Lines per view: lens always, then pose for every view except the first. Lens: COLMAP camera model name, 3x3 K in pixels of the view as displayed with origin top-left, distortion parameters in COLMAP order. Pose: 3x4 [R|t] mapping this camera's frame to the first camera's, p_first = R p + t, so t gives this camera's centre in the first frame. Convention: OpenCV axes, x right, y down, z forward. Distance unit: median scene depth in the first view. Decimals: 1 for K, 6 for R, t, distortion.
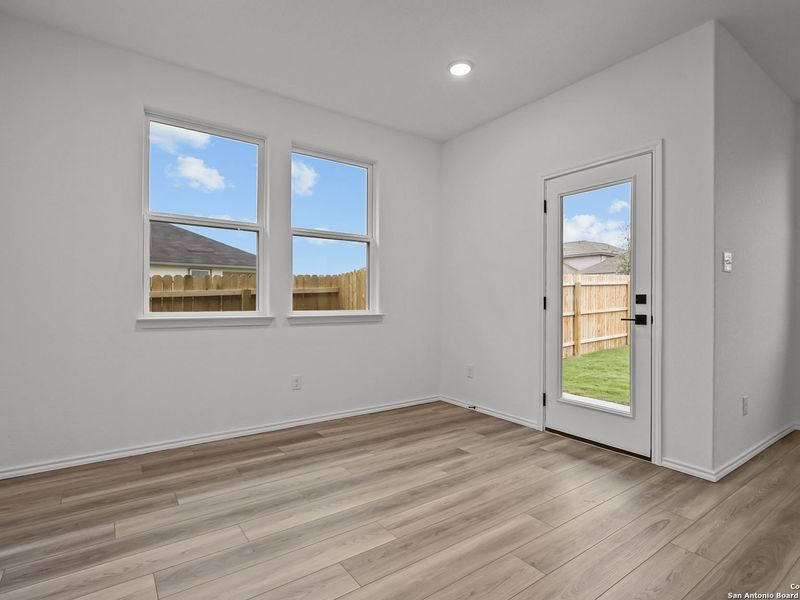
lens RADIAL K [[413.7, 0, 395.9], [0, 413.7, 300.4], [0, 0, 1]] dist [-0.003669, 0.001357]
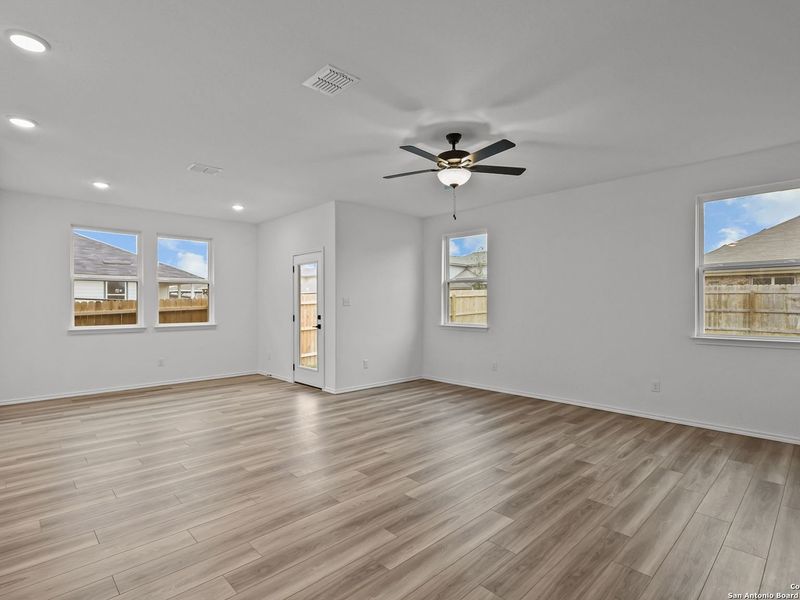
lens RADIAL K [[413.7, 0, 393.9], [0, 413.7, 301.8], [0, 0, 1]] dist [-0.003669, 0.001357]
pose [[0.989930, -0.005626, 0.141446, 0.614872], [0.006752, 0.999949, -0.007479, -0.060764], [-0.141396, 0.008359, 0.989918, -1.131851]]
